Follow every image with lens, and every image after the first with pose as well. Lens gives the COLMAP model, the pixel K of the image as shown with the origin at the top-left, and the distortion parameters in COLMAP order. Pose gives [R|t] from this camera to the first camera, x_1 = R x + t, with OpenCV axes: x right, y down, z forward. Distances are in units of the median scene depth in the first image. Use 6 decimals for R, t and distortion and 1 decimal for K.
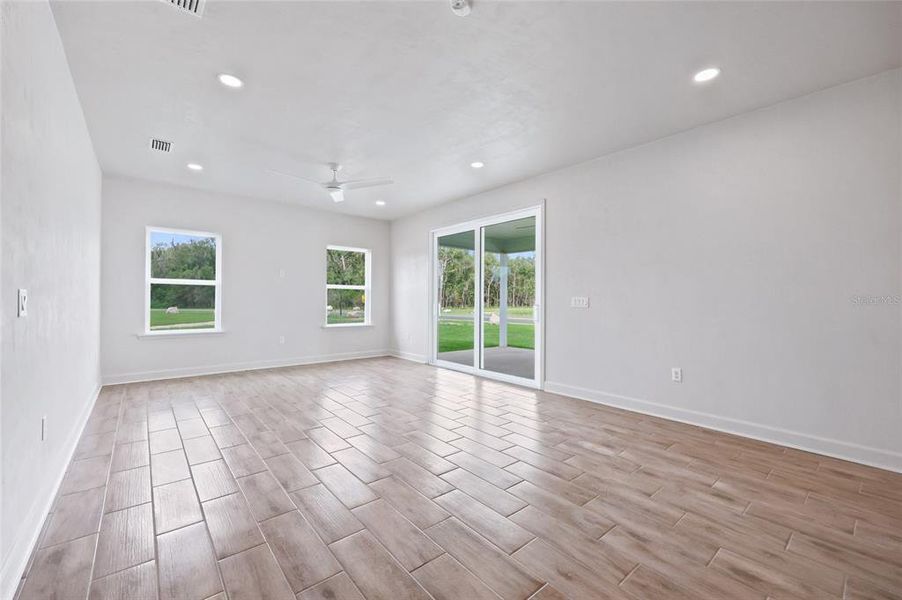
lens RADIAL K [[370.7, 0, 453.6], [0, 370.7, 298.3], [0, 0, 1]] dist [-0.002464, -0.000097]
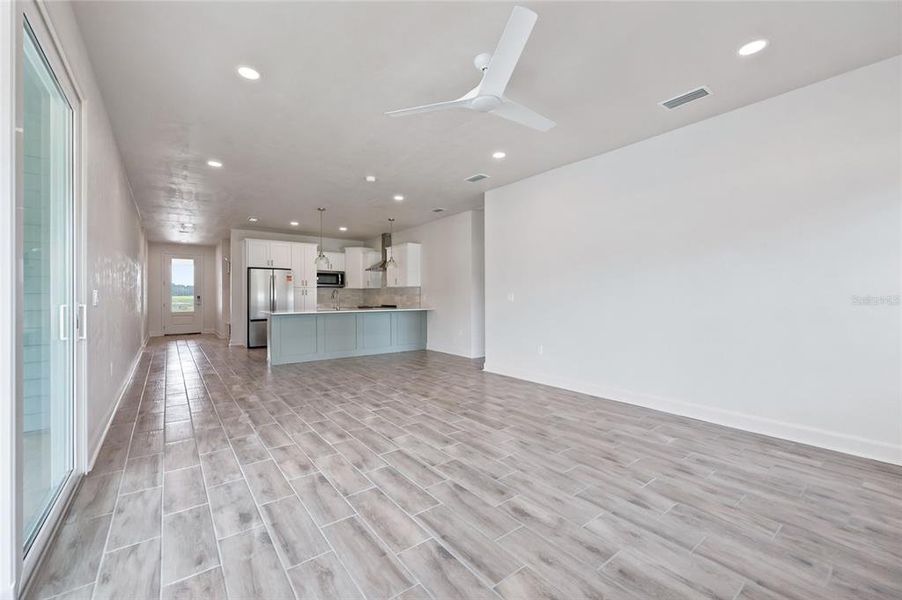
lens RADIAL K [[368.7, 0, 449.9], [0, 368.7, 305.3], [0, 0, 1]] dist [0.001283, 0.000078]
pose [[-0.998888, -0.003415, 0.047012, -0.265404], [-0.002192, 0.999658, 0.026041, 0.001673], [-0.047085, 0.025909, -0.998555, 1.443388]]
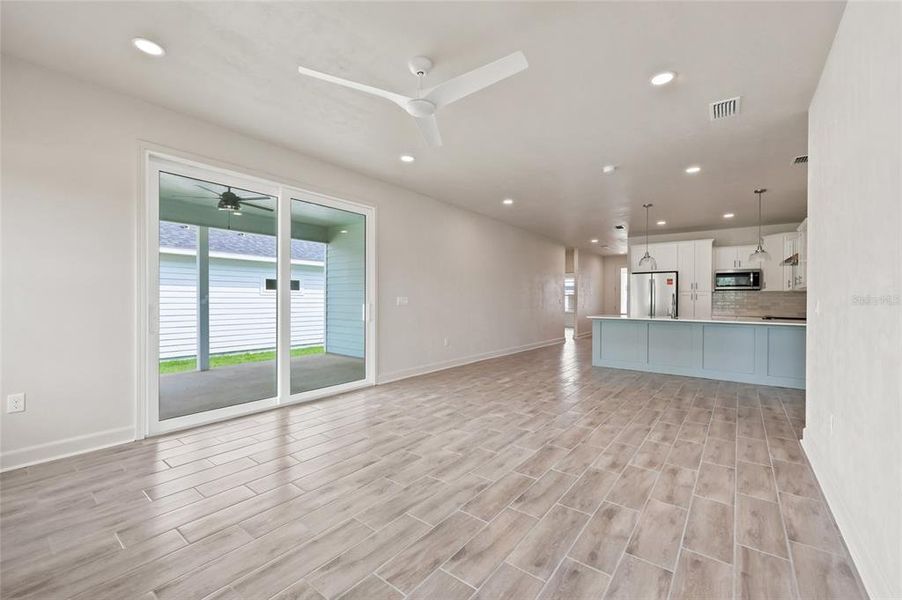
lens RADIAL K [[370.7, 0, 453.6], [0, 370.7, 298.3], [0, 0, 1]] dist [-0.002464, -0.000097]
pose [[-0.213164, -0.001215, 0.977016, -0.812320], [-0.007337, 0.999973, -0.000357, 0.000160], [-0.976989, -0.007244, -0.213167, 0.981140]]
